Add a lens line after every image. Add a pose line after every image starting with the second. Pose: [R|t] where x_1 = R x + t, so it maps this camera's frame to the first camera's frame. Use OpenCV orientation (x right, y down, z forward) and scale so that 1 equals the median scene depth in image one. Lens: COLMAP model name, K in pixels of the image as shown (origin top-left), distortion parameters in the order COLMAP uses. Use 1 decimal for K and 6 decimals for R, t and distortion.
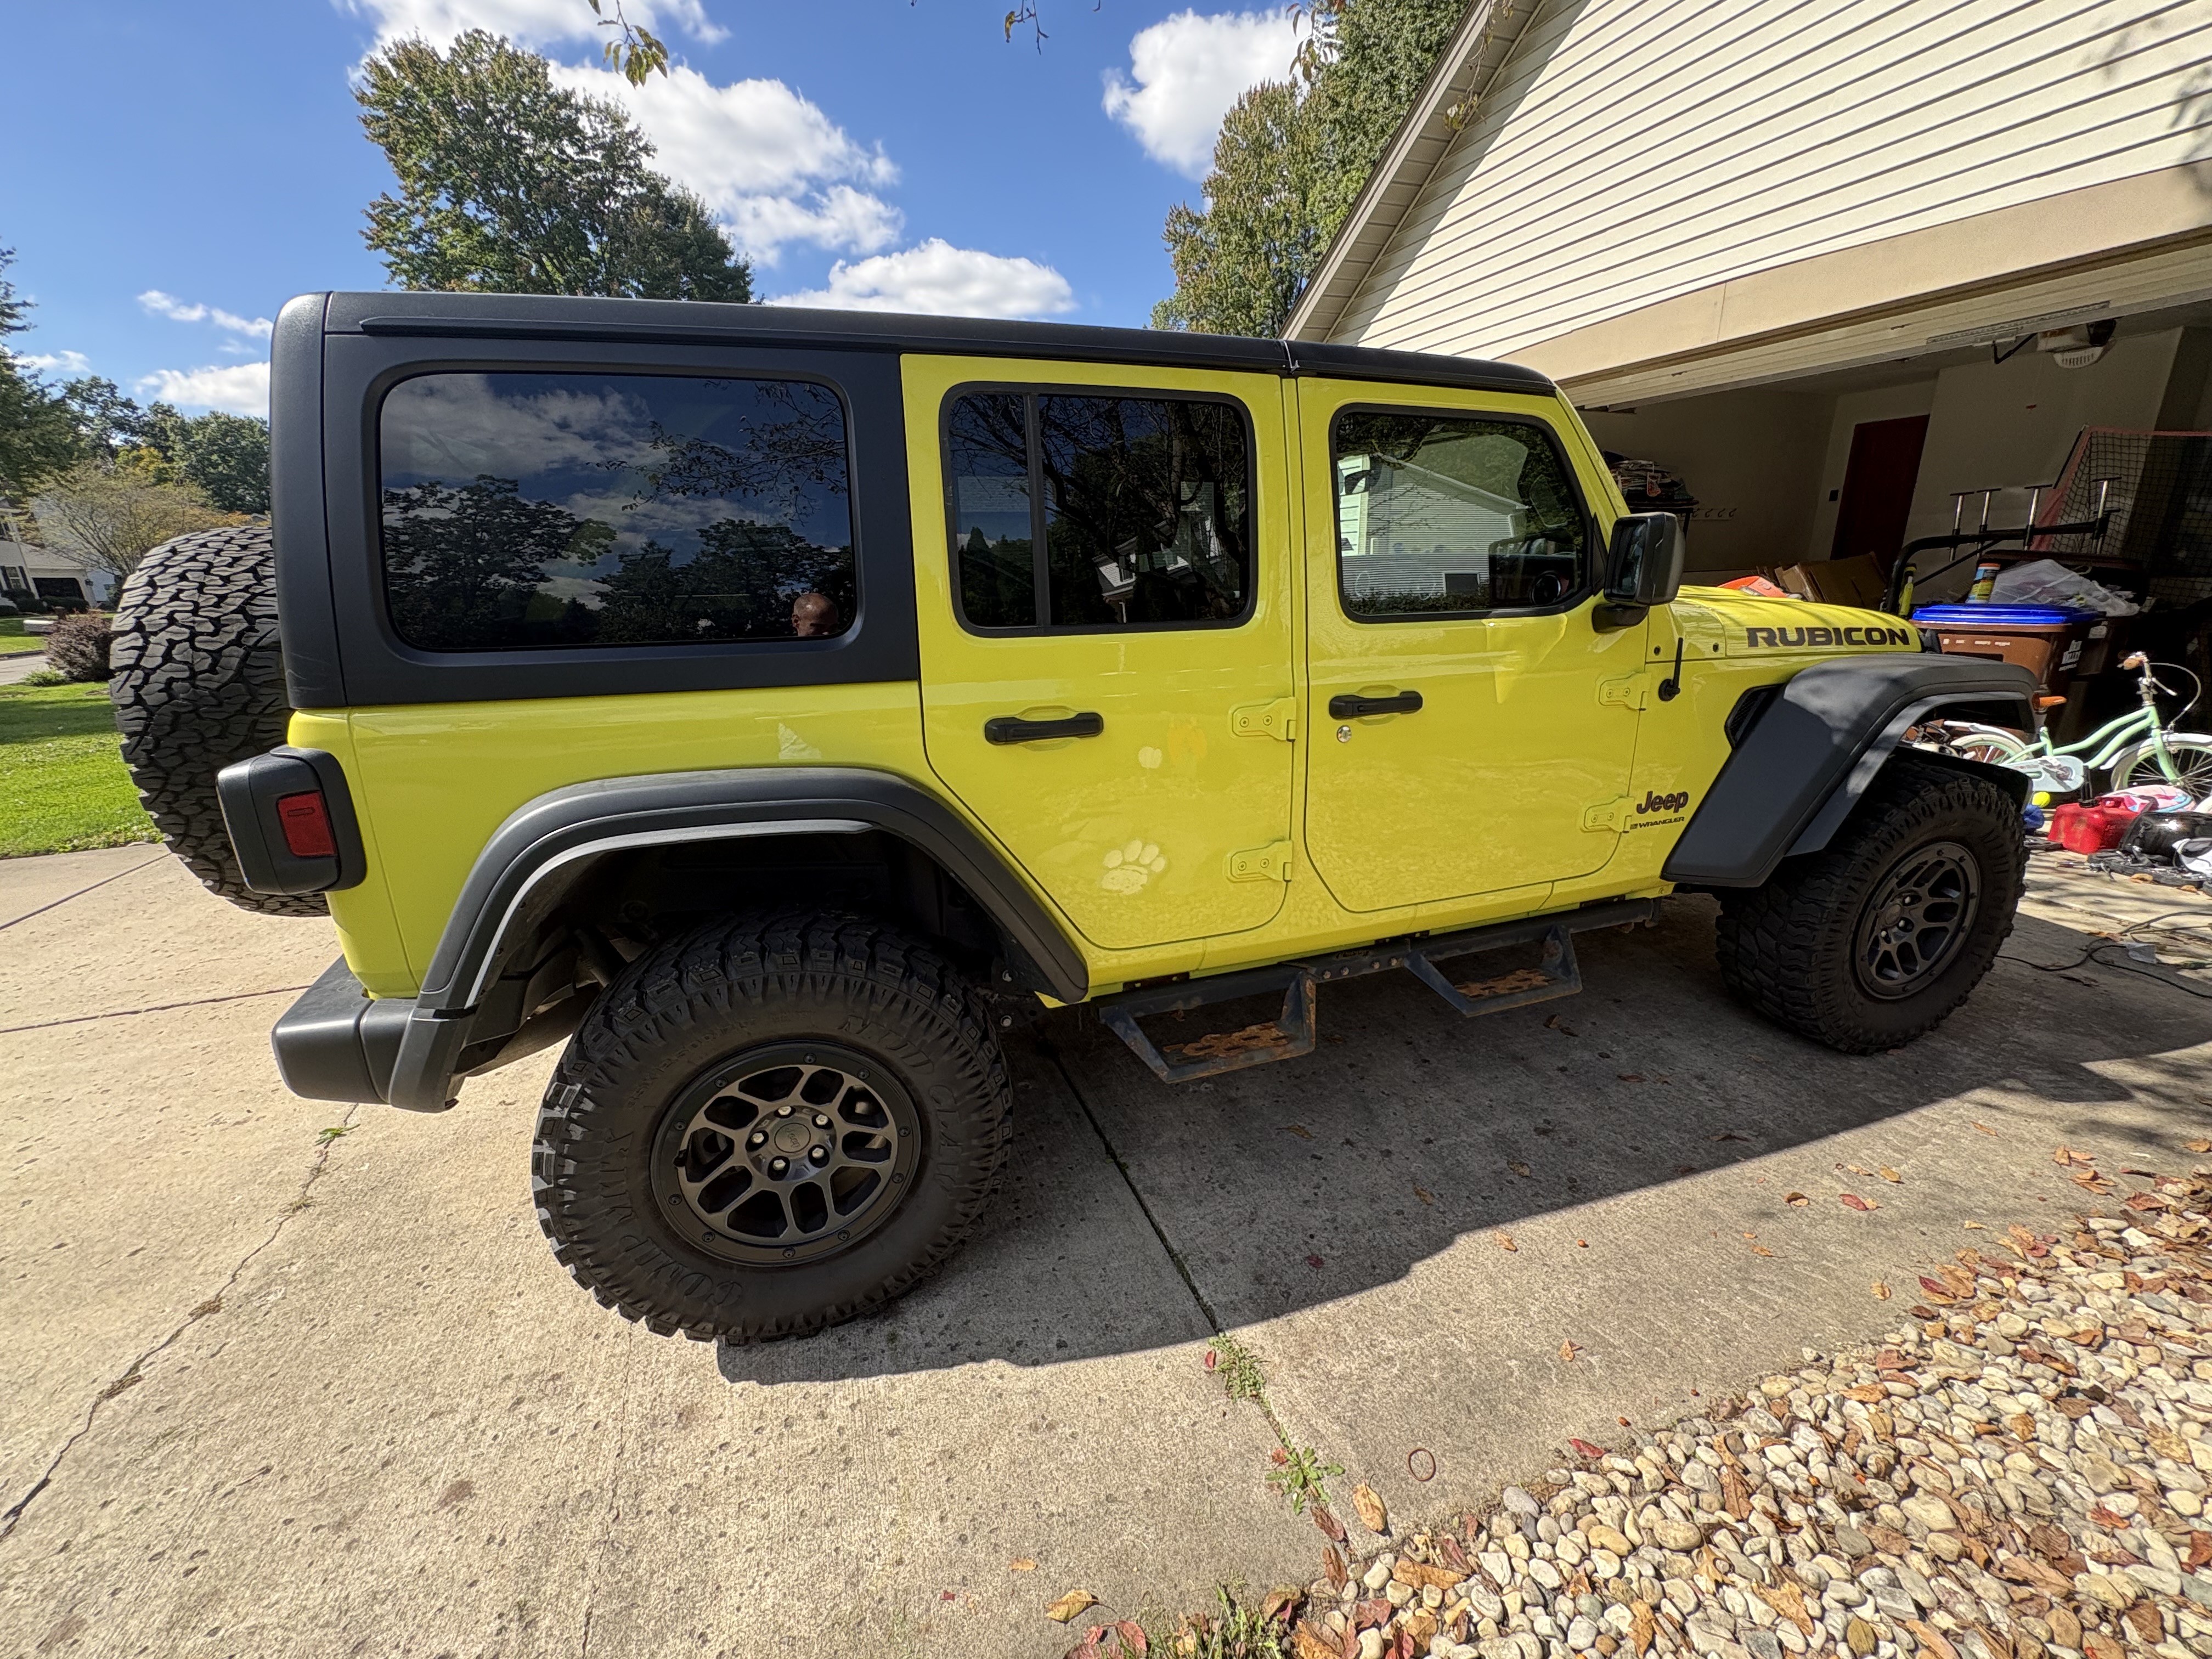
lens RADIAL K [[886.5, 0, 1109.4], [0, 886.5, 824.1], [0, 0, 1]] dist [0.001113, -0.000116]
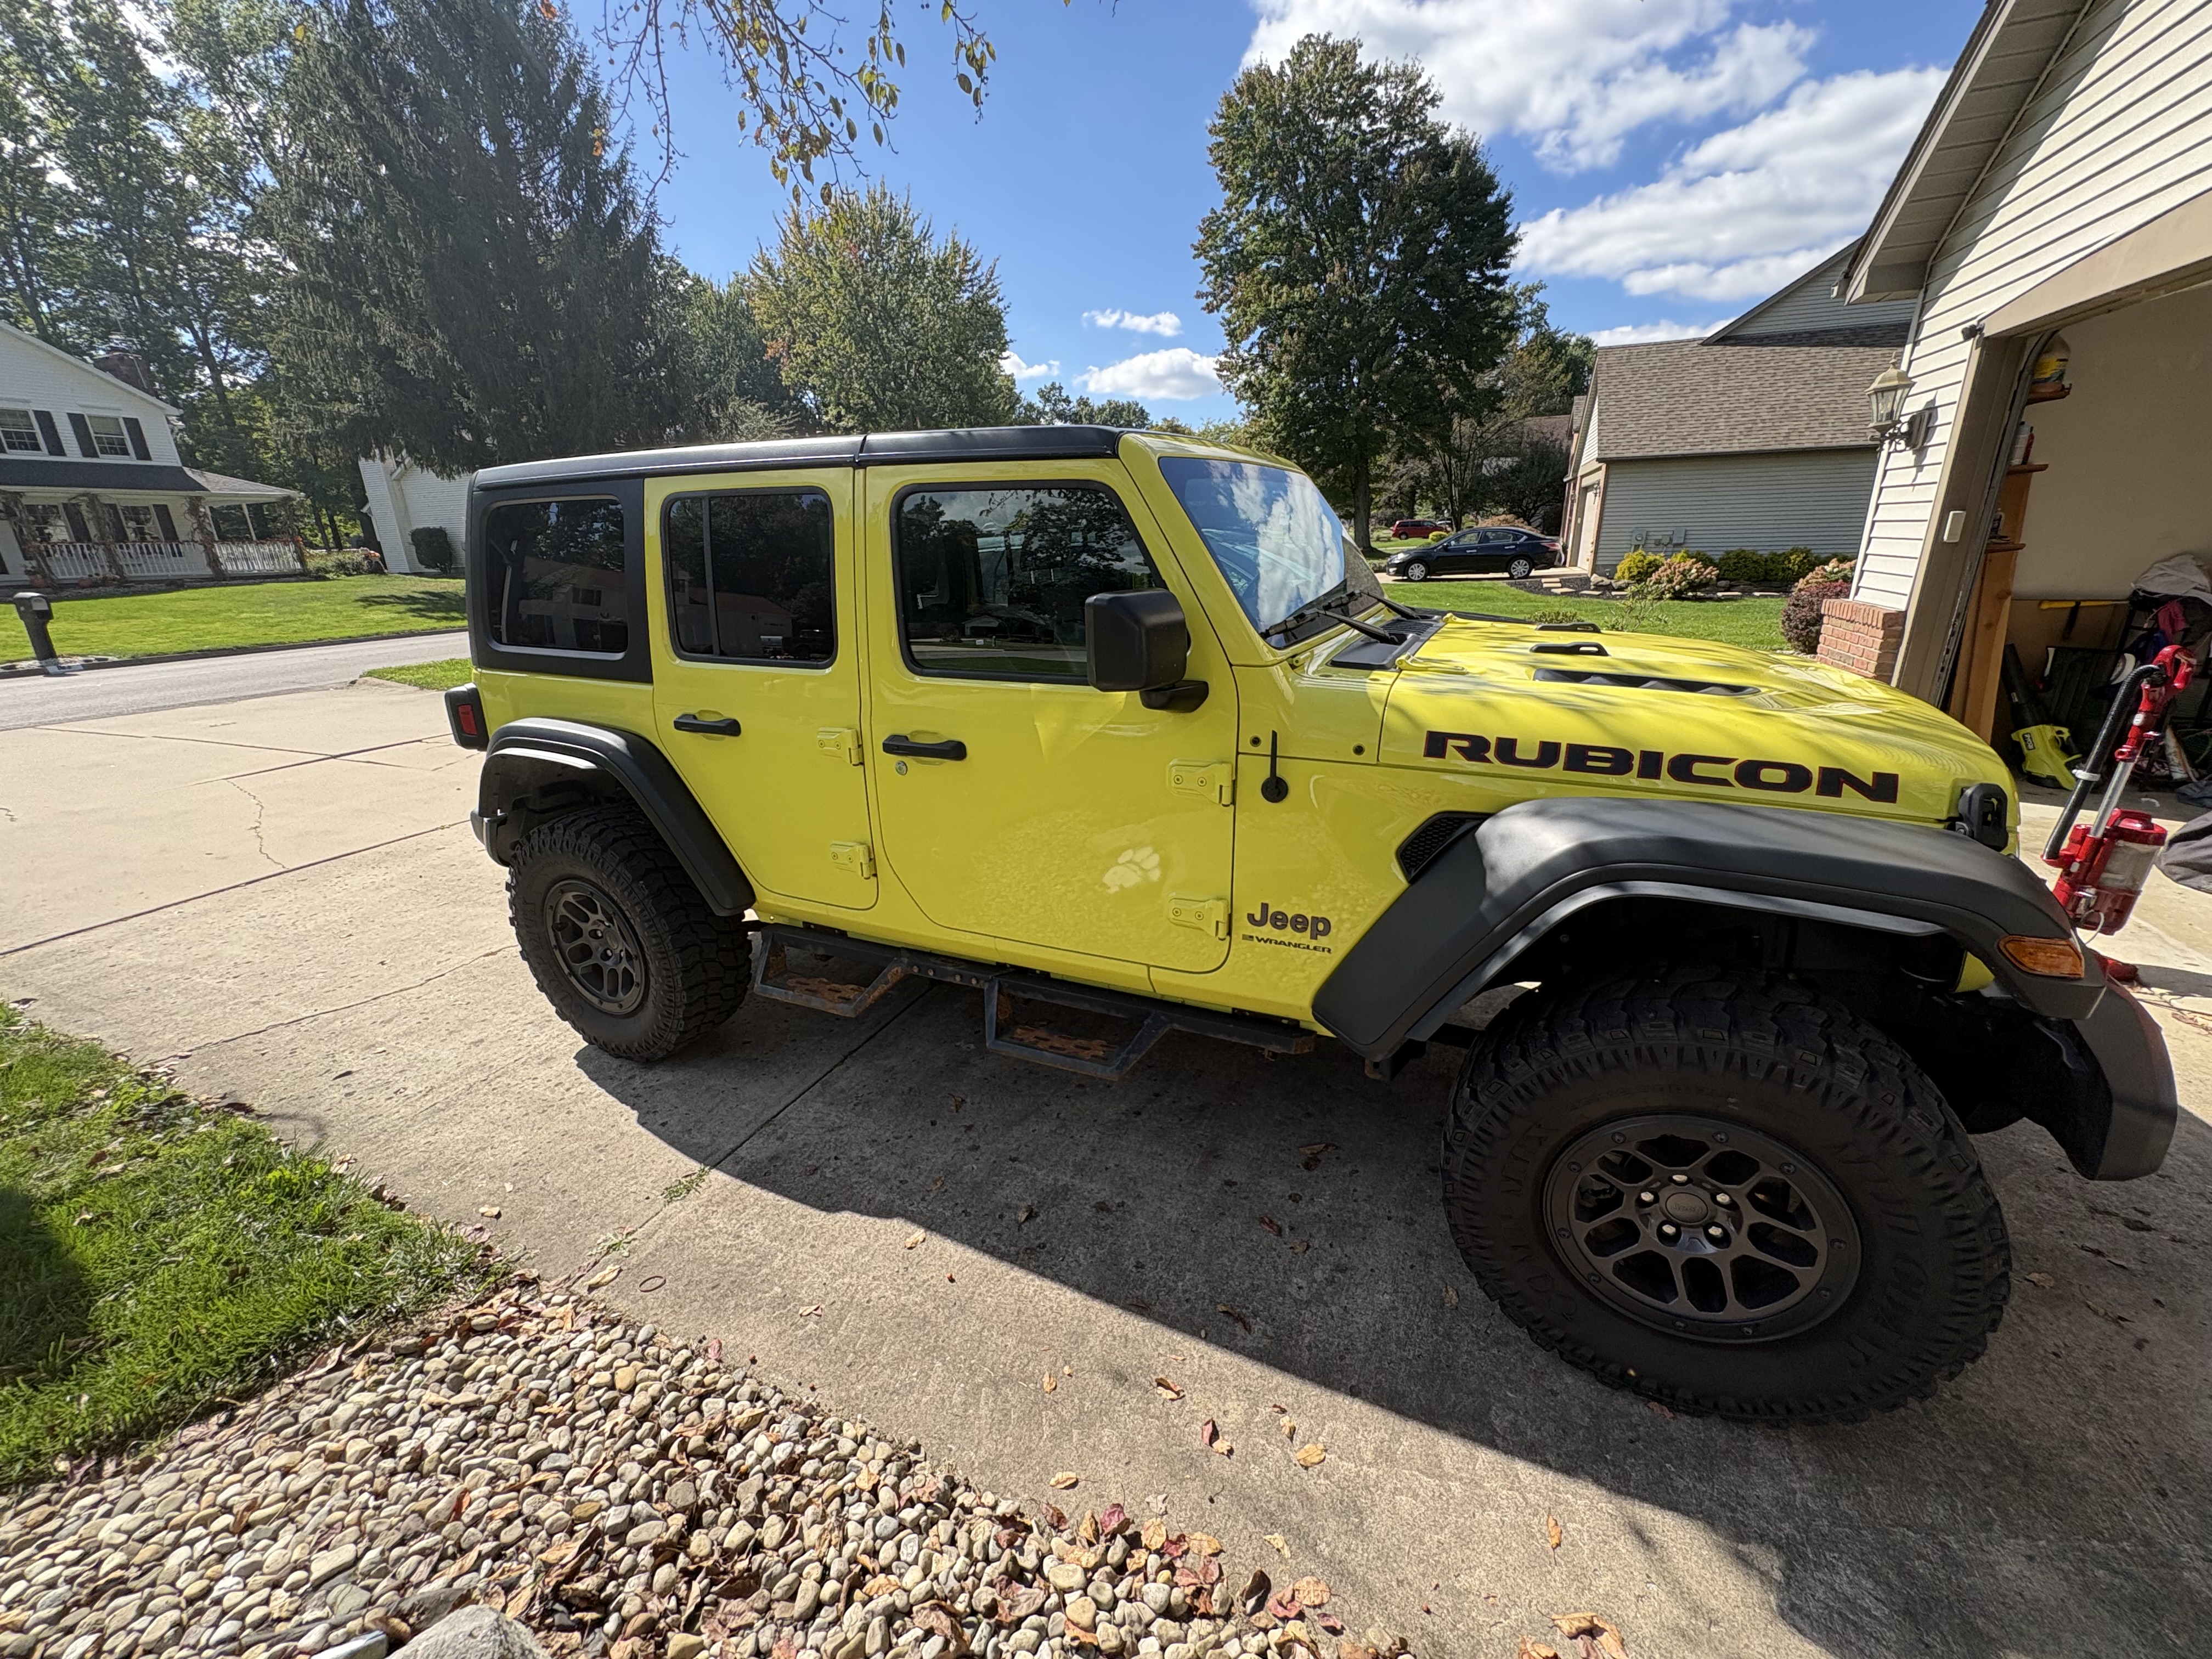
lens RADIAL K [[886.5, 0, 1109.4], [0, 886.5, 824.1], [0, 0, 1]] dist [0.001113, -0.000116]
pose [[0.724387, 0.221661, -0.652786, 0.968832], [-0.184021, 0.974713, 0.126769, -0.178231], [0.664379, 0.028297, 0.746860, 0.244587]]
